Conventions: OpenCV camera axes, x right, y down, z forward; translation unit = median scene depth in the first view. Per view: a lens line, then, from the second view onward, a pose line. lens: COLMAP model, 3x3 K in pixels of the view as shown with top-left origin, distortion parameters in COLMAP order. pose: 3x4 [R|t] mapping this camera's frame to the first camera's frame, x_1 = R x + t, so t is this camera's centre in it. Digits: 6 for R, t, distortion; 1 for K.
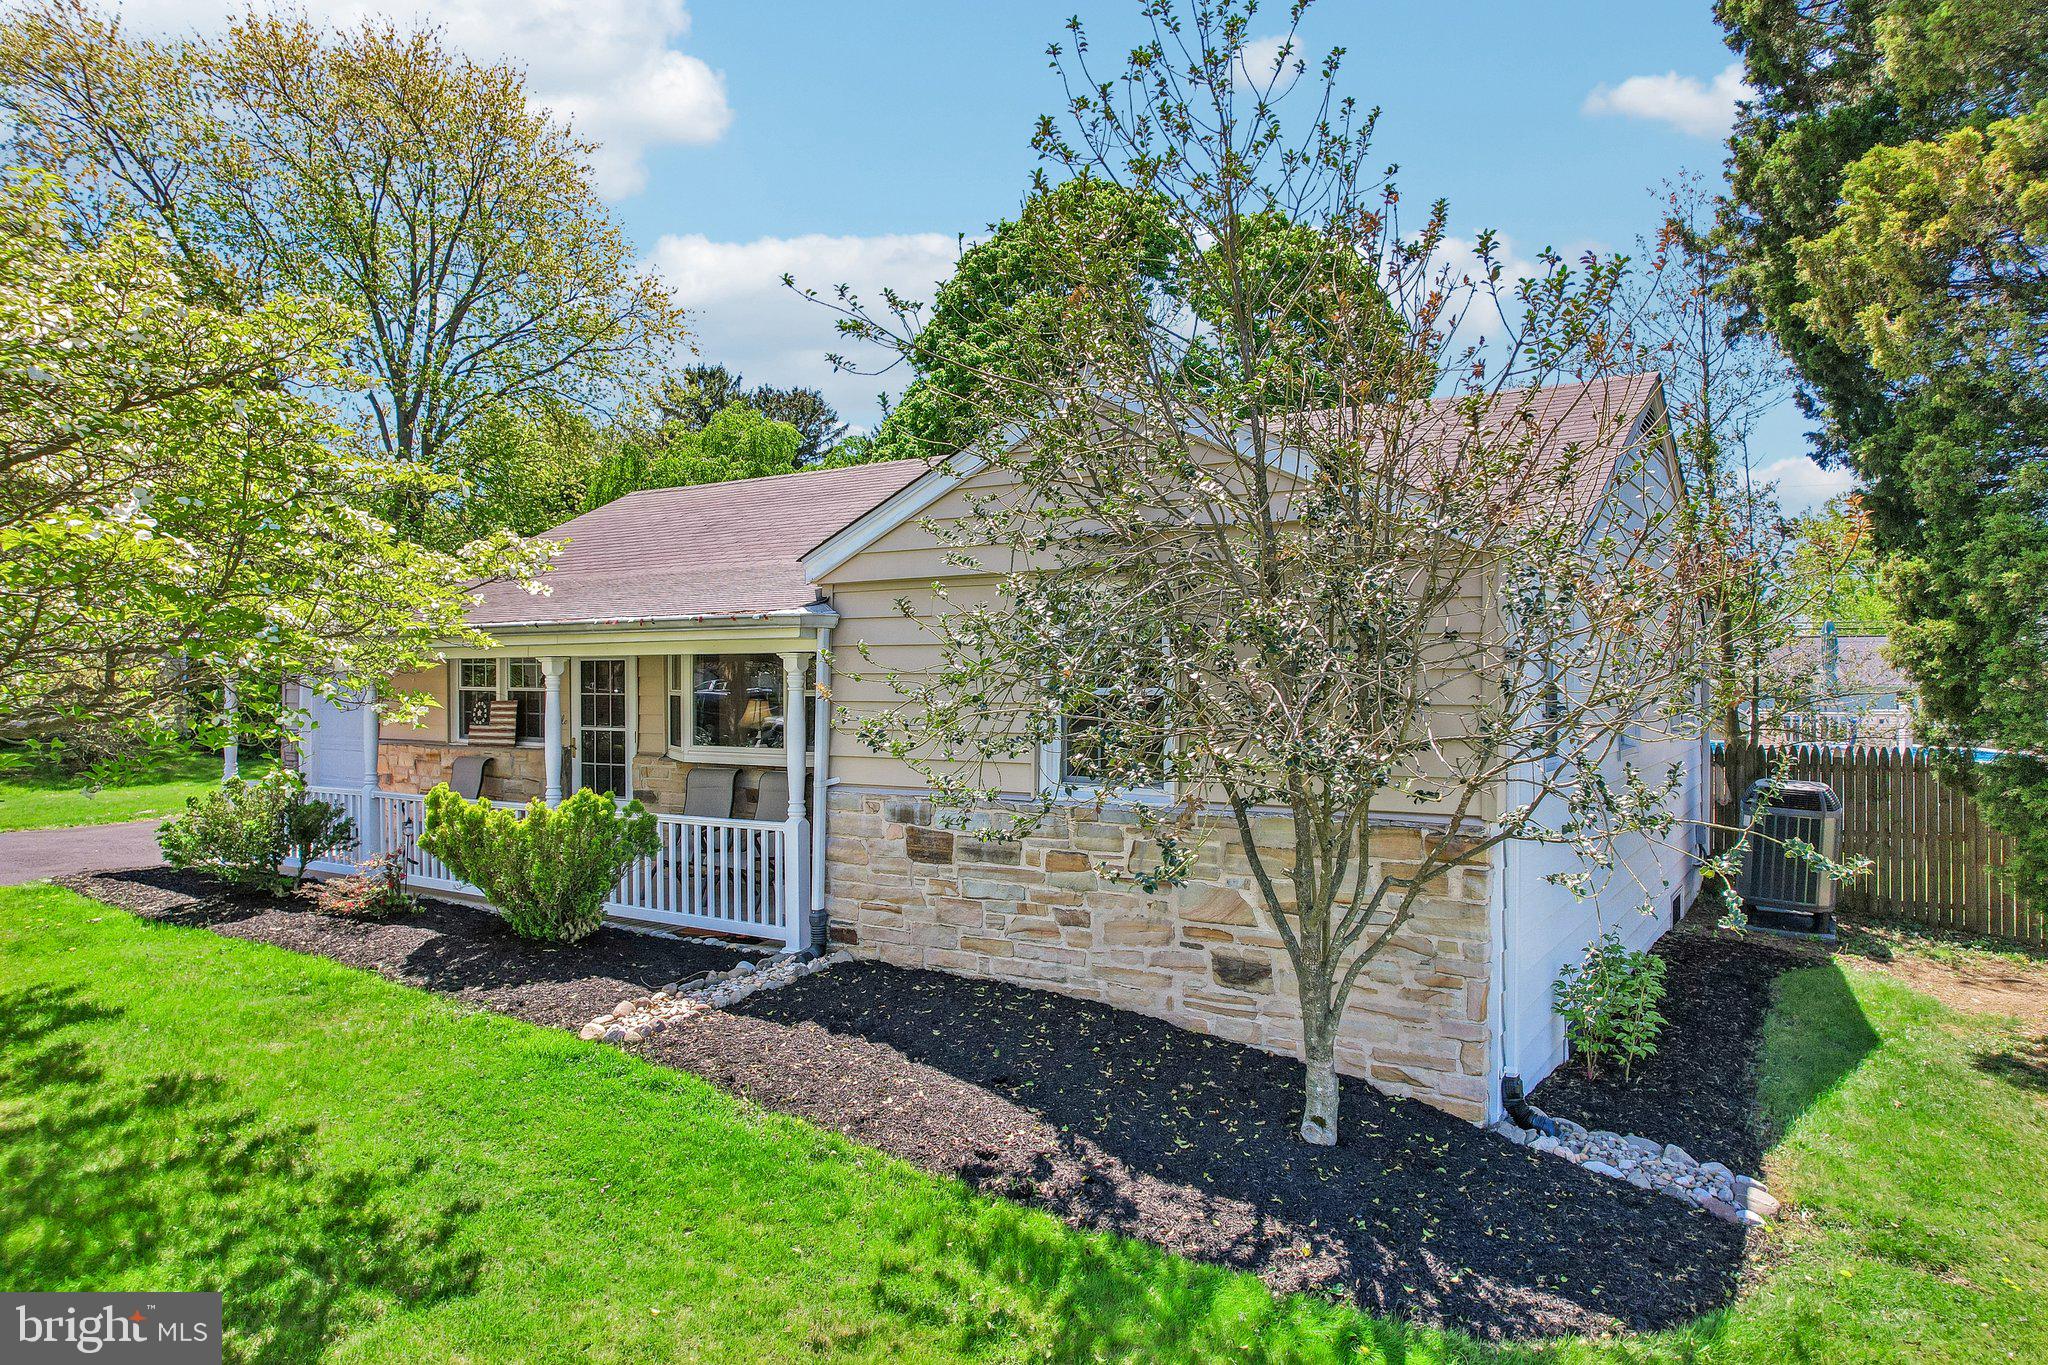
lens RADIAL K [[1323.2, 0, 1034.2], [0, 1323.2, 673.2], [0, 0, 1]] dist [-0.105964, 0.086944]
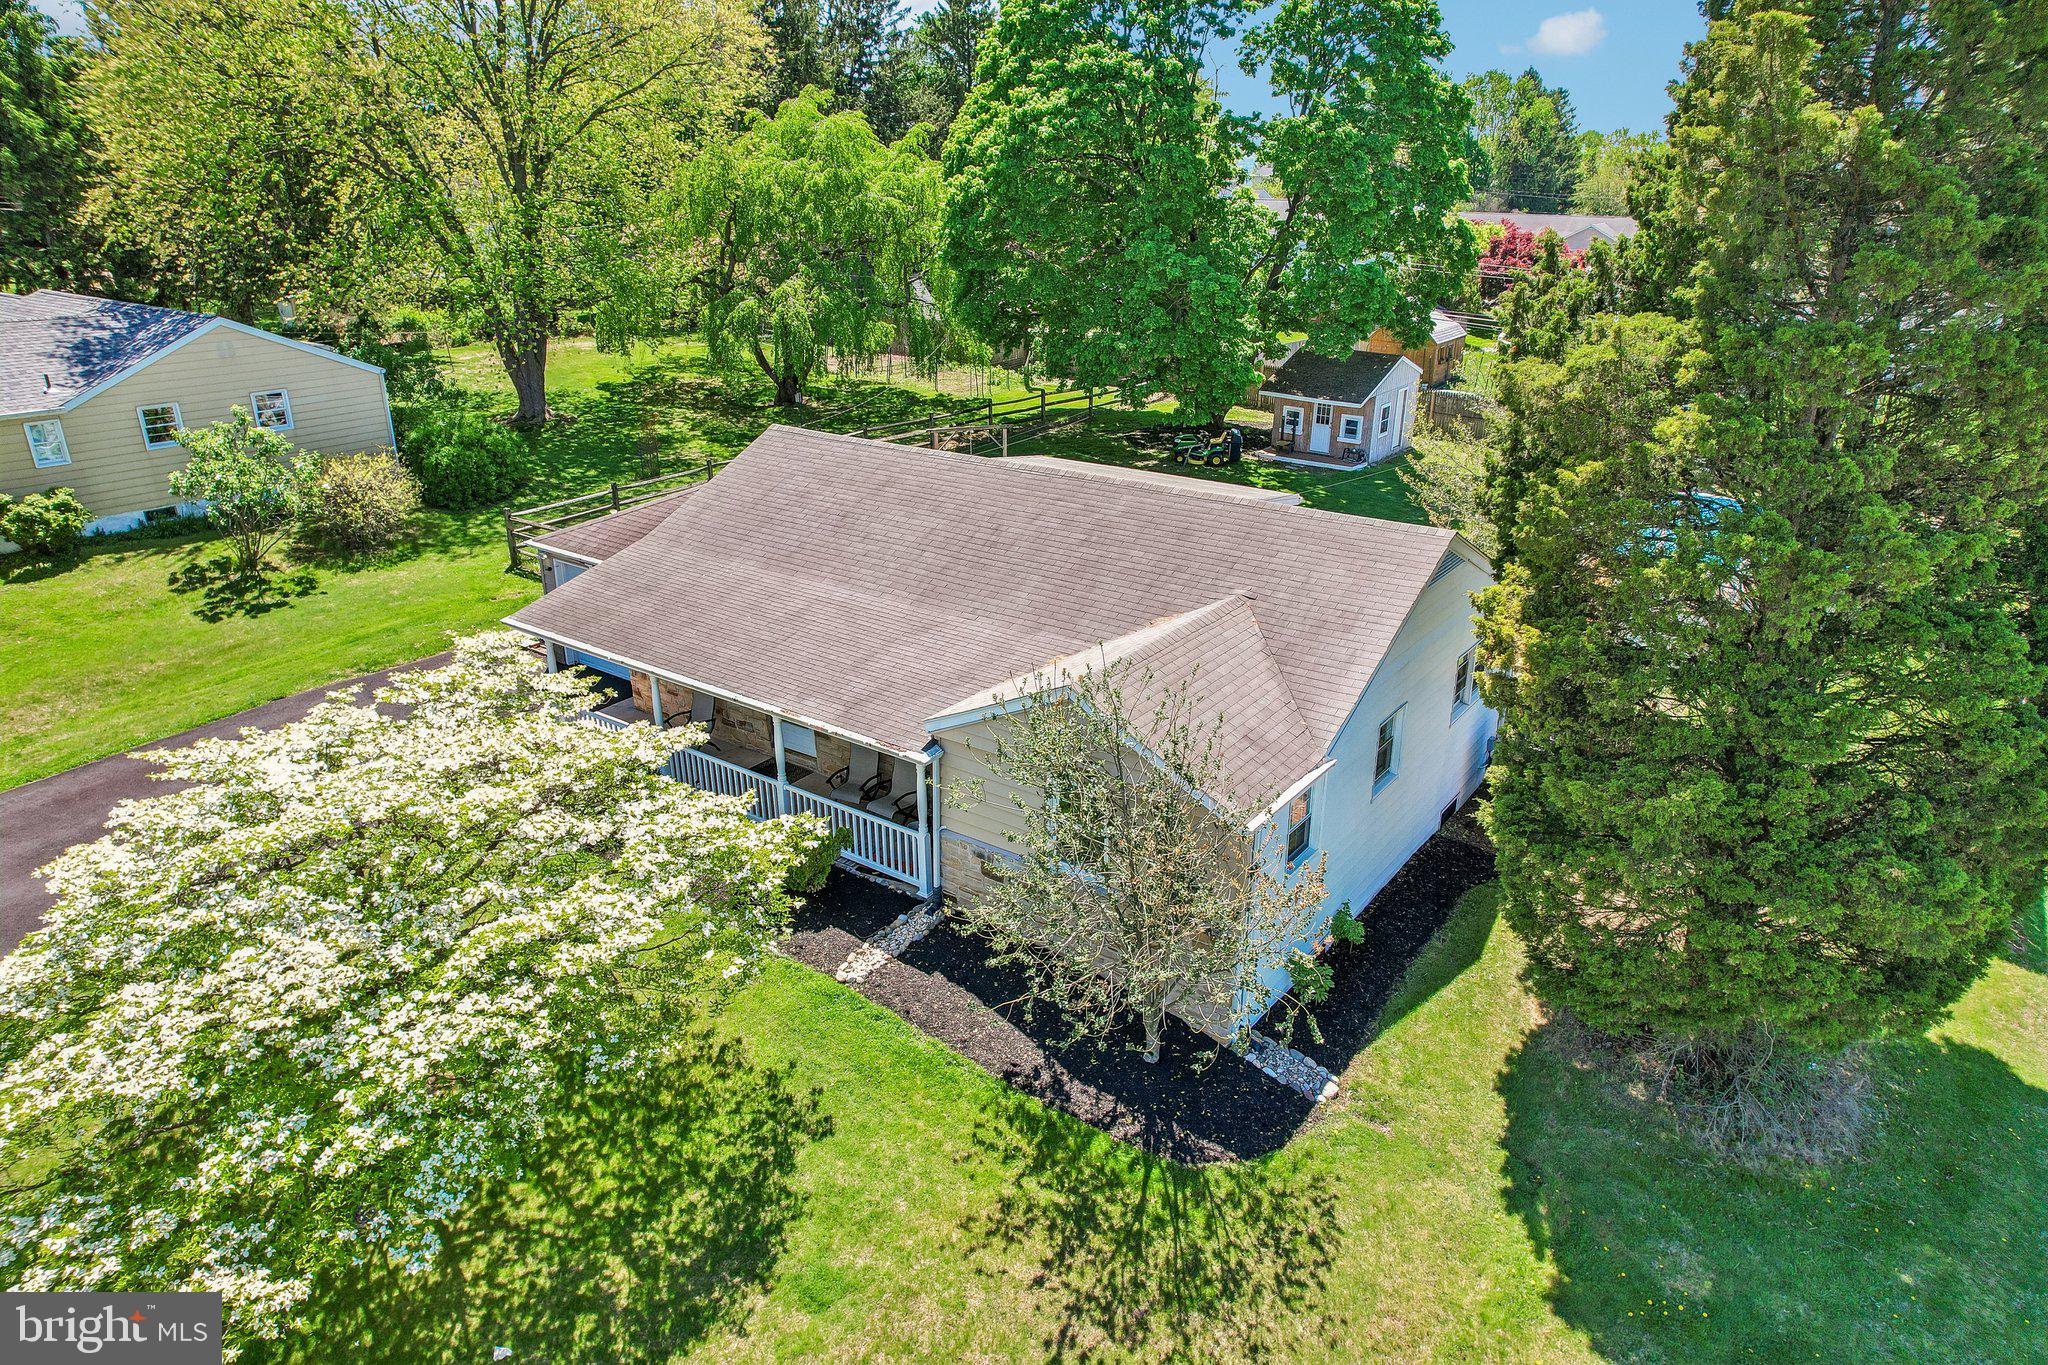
lens RADIAL K [[1331.0, 0, 1037.7], [0, 1331.0, 658.6], [0, 0, 1]] dist [-0.080356, 0.056587]
pose [[0.998664, 0.021290, -0.047092, 0.119523], [-0.002454, 0.929714, 0.368274, -1.403809], [0.051623, -0.367666, 0.928524, -1.165776]]
